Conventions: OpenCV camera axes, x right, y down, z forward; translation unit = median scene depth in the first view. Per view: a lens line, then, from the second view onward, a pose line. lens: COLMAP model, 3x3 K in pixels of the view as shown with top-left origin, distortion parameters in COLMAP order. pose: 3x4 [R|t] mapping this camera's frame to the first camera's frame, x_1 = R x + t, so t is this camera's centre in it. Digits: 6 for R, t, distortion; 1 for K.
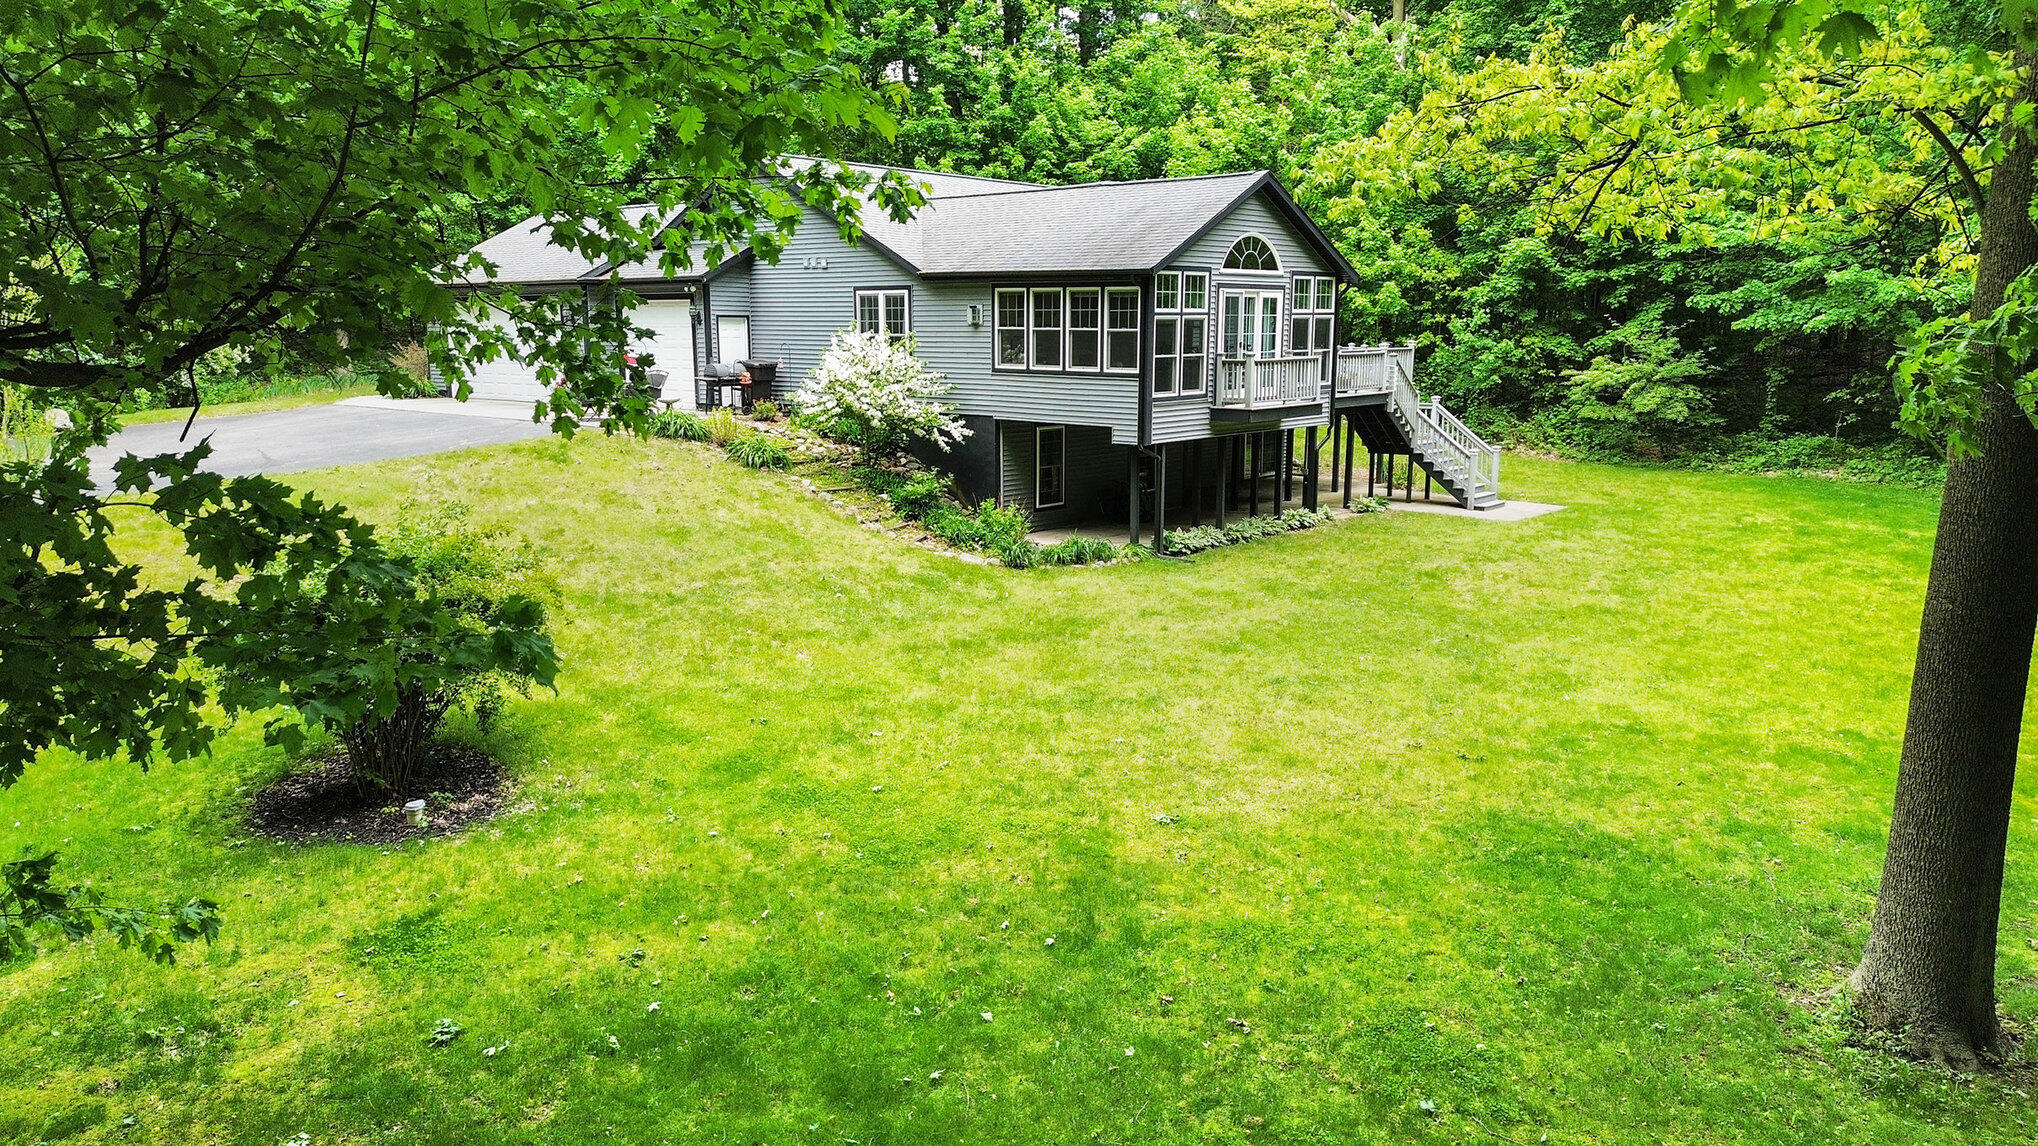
lens RADIAL K [[1439.5, 0, 1016.6], [0, 1439.5, 581.7], [0, 0, 1]] dist [0.061138, -0.055109]
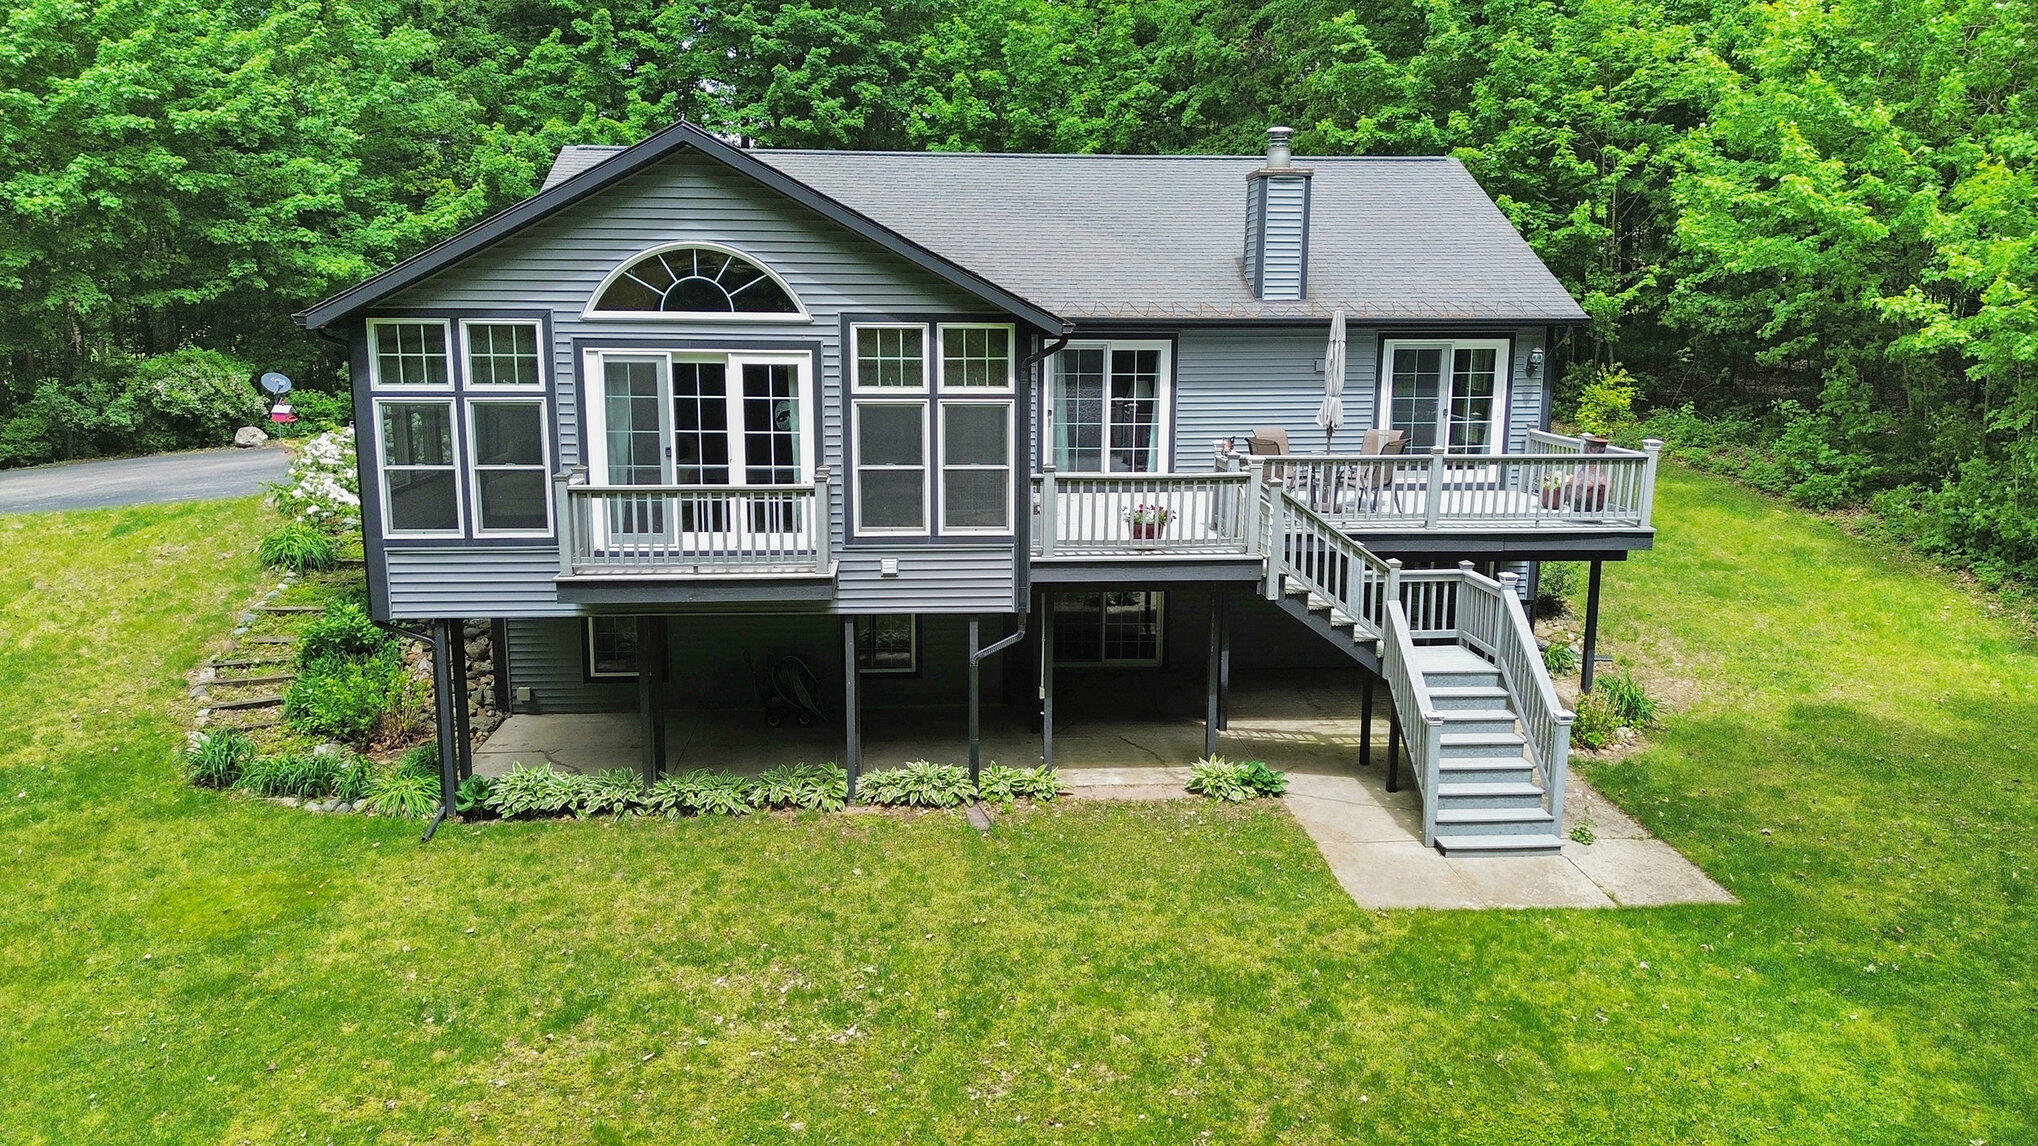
lens RADIAL K [[1439.5, 0, 1021.1], [0, 1439.5, 564.2], [0, 0, 1]] dist [0.061138, -0.055109]
pose [[0.703868, 0.128348, -0.698639, 0.618302], [-0.130890, 0.990134, 0.050029, -0.165103], [0.698167, 0.056231, 0.713723, 0.705481]]
